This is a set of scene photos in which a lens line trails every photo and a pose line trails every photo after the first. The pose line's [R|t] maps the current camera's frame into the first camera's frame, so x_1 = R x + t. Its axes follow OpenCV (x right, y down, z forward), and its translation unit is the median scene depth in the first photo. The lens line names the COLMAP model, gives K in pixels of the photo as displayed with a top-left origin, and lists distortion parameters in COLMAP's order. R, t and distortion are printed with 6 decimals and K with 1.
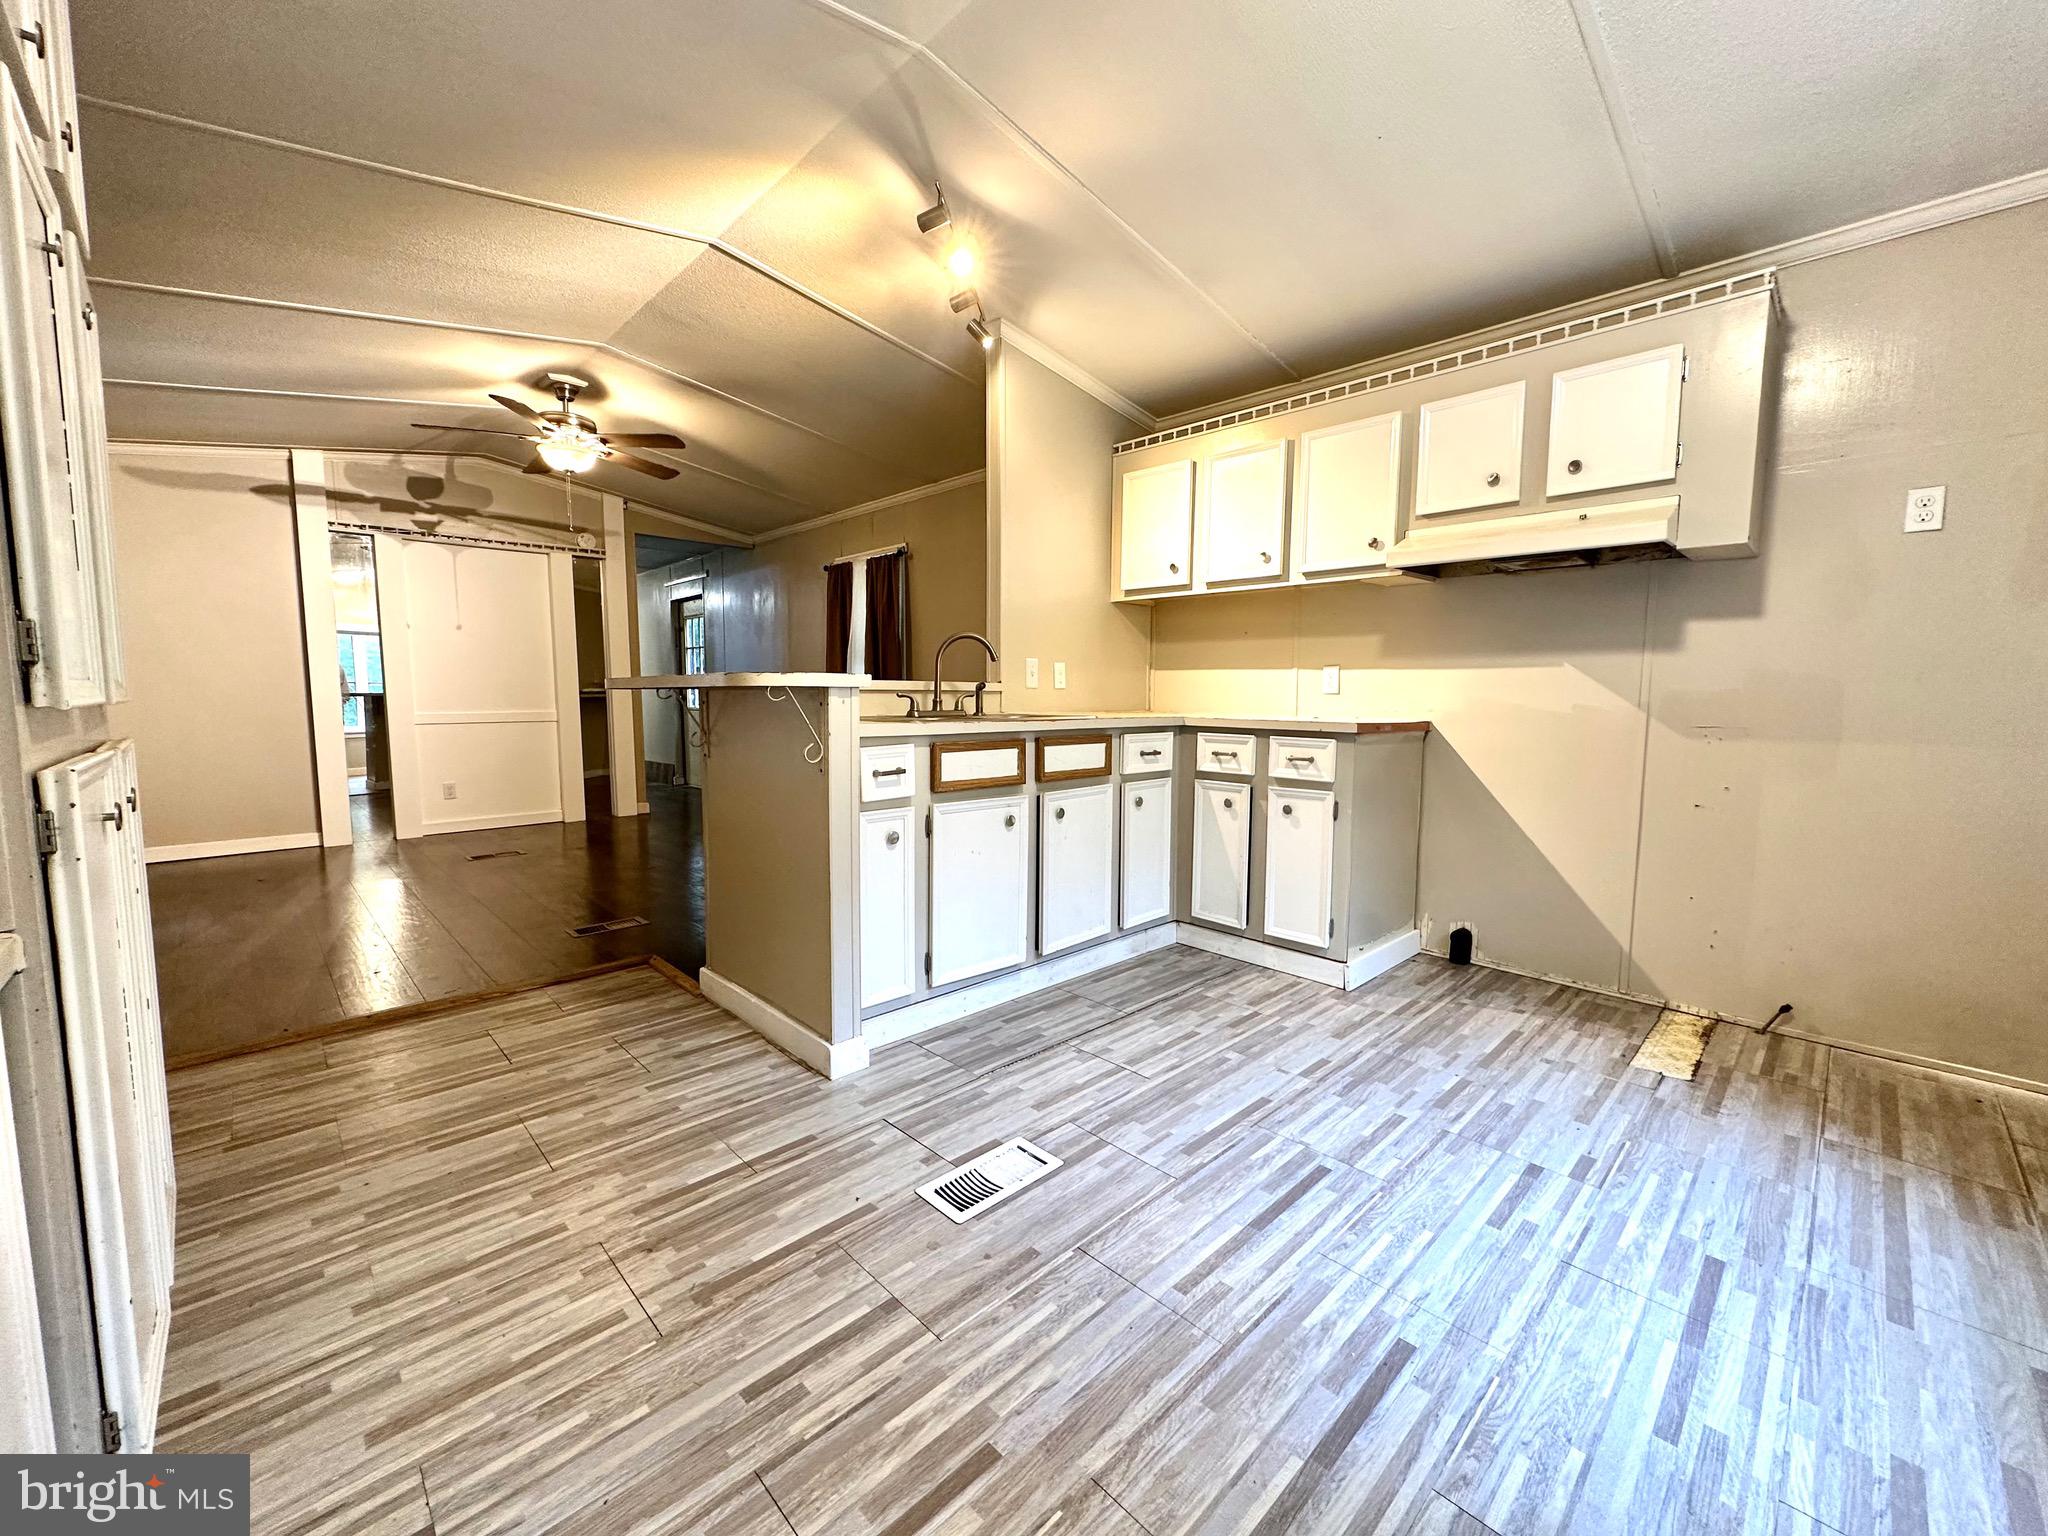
lens RADIAL K [[813.5, 0, 1021.1], [0, 813.5, 768.1], [0, 0, 1]] dist [-0.007863, 0.000513]
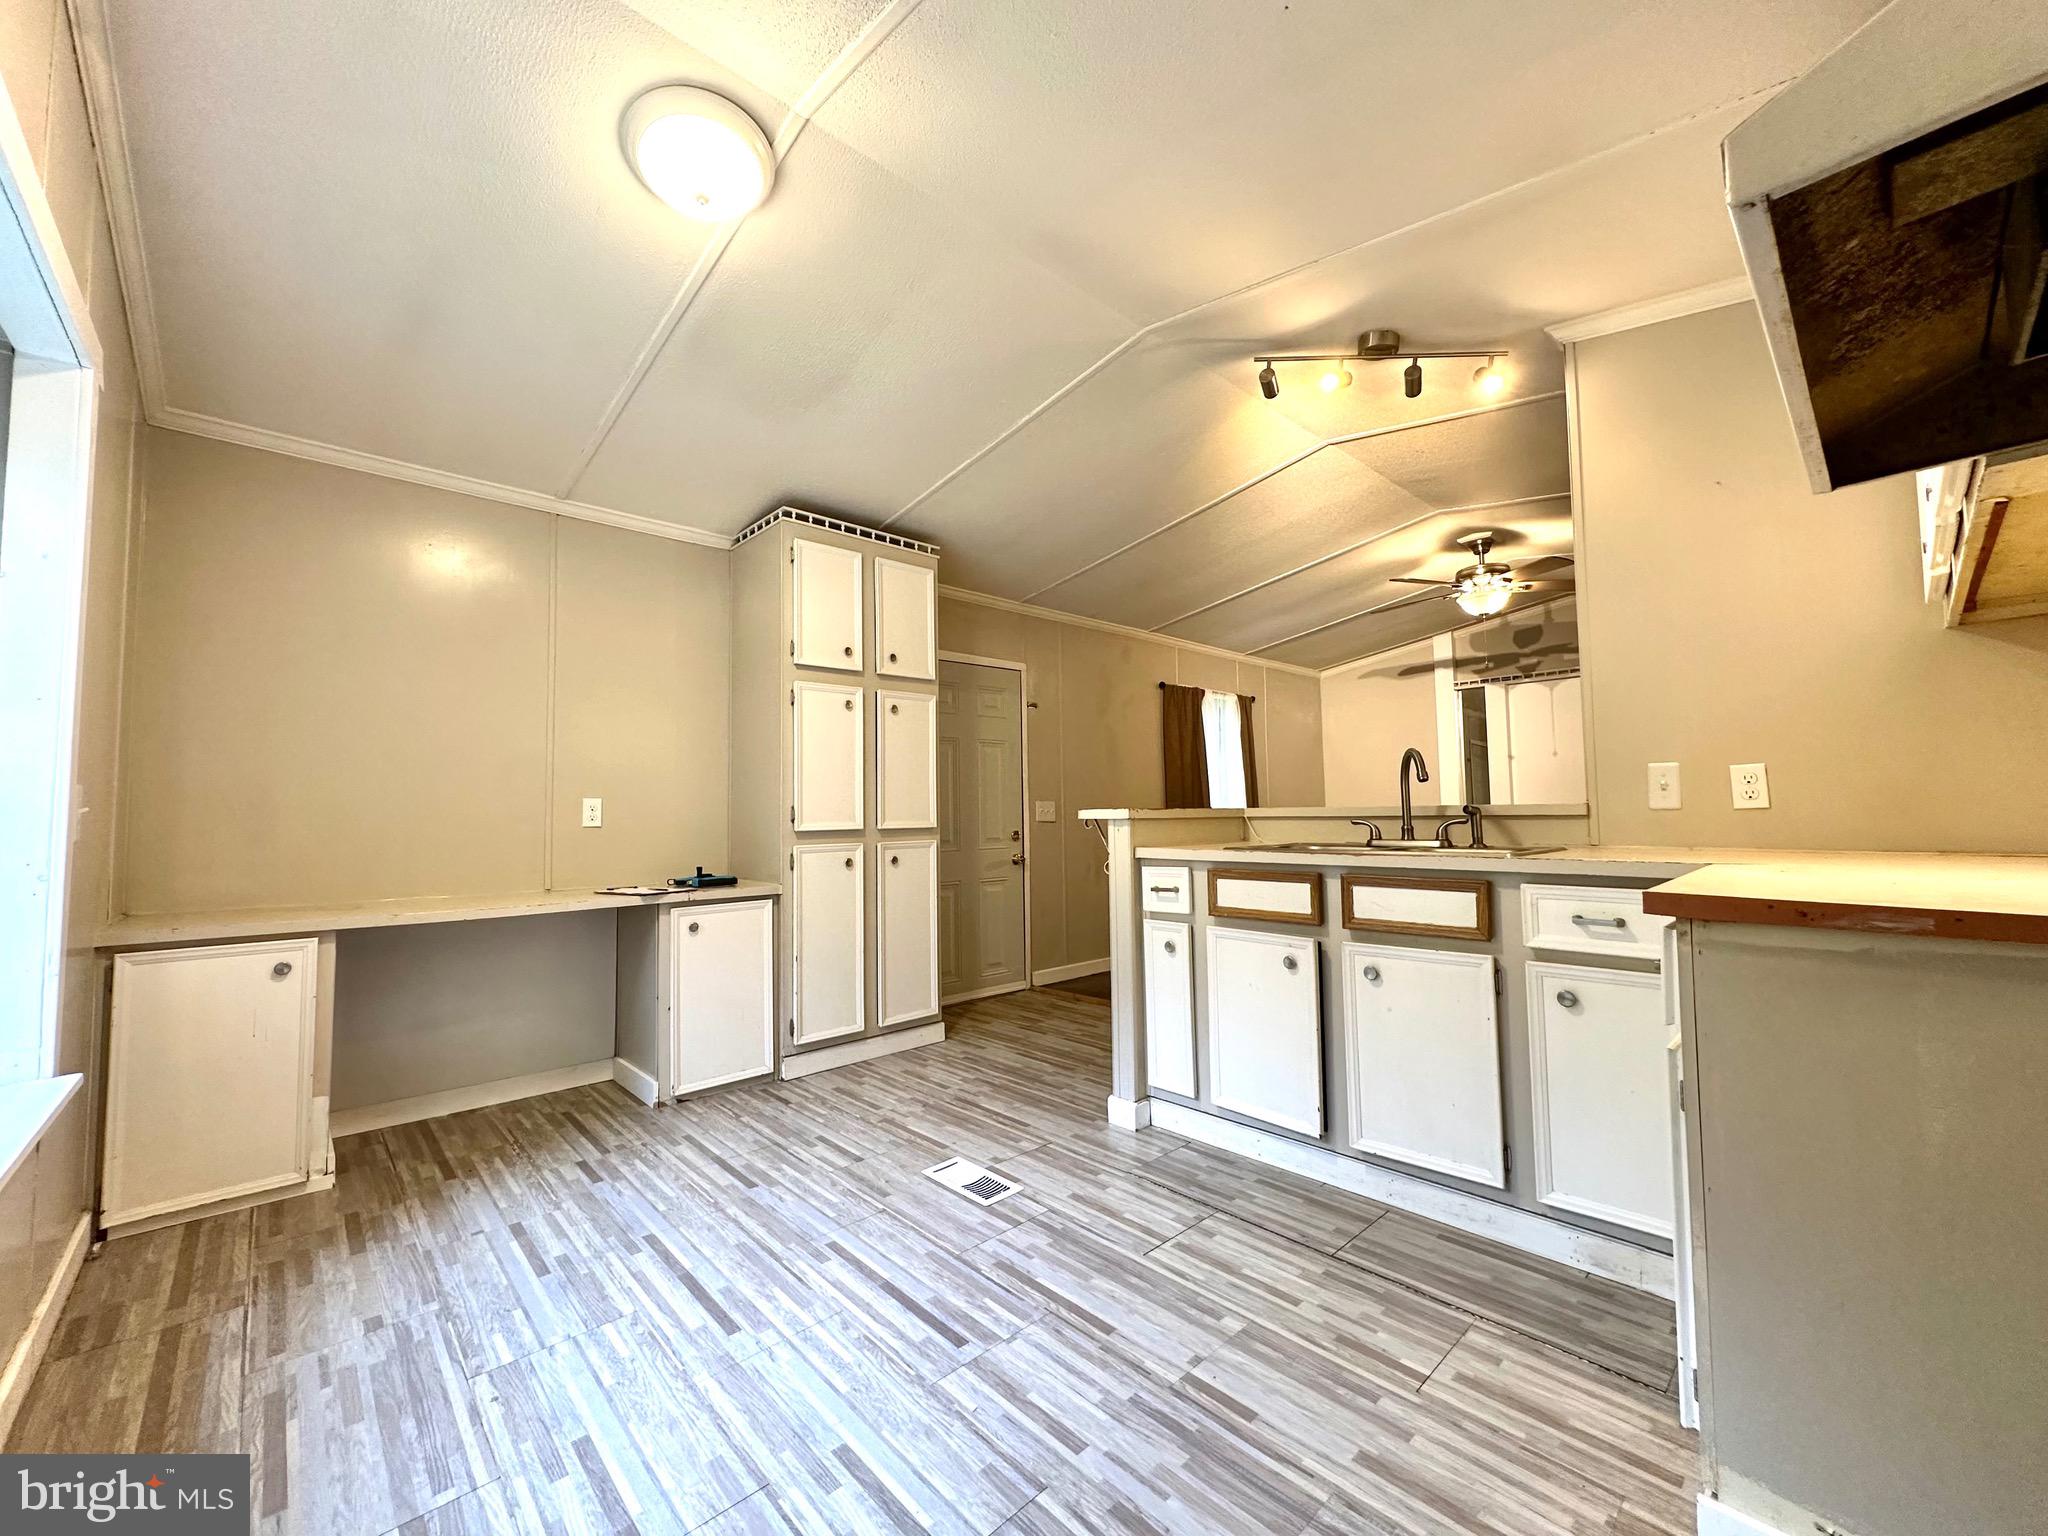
lens RADIAL K [[813.5, 0, 1021.8], [0, 813.5, 769.3], [0, 0, 1]] dist [-0.007863, 0.000513]
pose [[-0.019098, -0.061277, -0.997938, 0.965947], [-0.079563, 0.995048, -0.059577, -0.076560], [0.996647, 0.078261, -0.023879, 0.753669]]
